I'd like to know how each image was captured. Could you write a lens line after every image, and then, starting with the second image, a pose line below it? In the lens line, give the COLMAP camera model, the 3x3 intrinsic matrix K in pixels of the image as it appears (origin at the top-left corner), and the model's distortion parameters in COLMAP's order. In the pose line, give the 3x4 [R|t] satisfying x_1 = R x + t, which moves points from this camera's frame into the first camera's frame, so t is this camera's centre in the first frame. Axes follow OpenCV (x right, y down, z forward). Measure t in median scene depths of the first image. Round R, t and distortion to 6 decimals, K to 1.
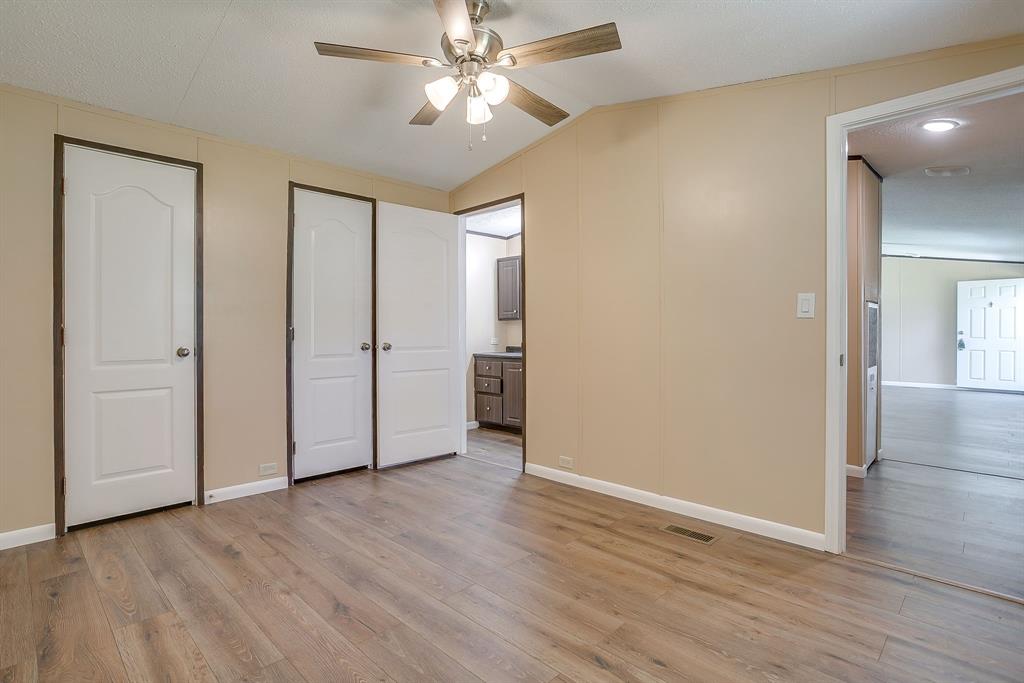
lens RADIAL K [[502.4, 0, 508.7], [0, 502.4, 338.1], [0, 0, 1]] dist [-0.058208, 0.030025]
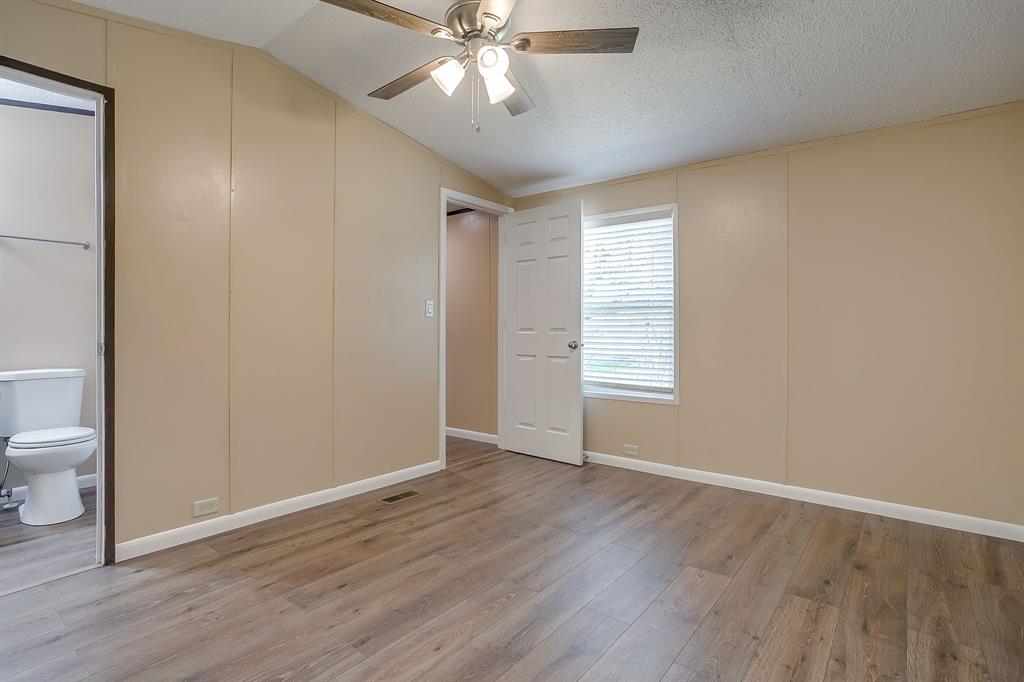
lens RADIAL K [[495.4, 0, 505.9], [0, 495.4, 337.4], [0, 0, 1]] dist [-0.056646, 0.032377]
pose [[-0.081963, -0.018458, 0.996464, -0.891337], [0.007389, 0.999790, 0.019127, -0.008960], [-0.996608, 0.008930, -0.081810, 0.909768]]
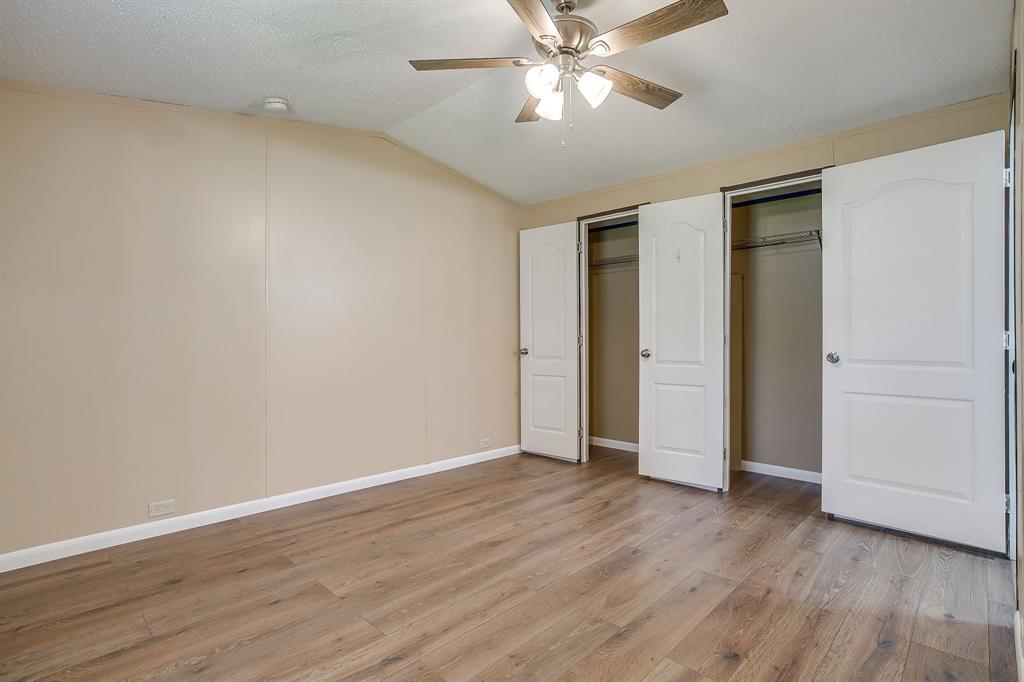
lens RADIAL K [[505.4, 0, 518.3], [0, 505.4, 343.4], [0, 0, 1]] dist [-0.051041, 0.028405]
pose [[0.005615, 0.012151, -0.999910, 0.788841], [-0.009803, 0.999879, 0.012095, -0.013168], [0.999936, 0.009734, 0.005734, 0.807988]]
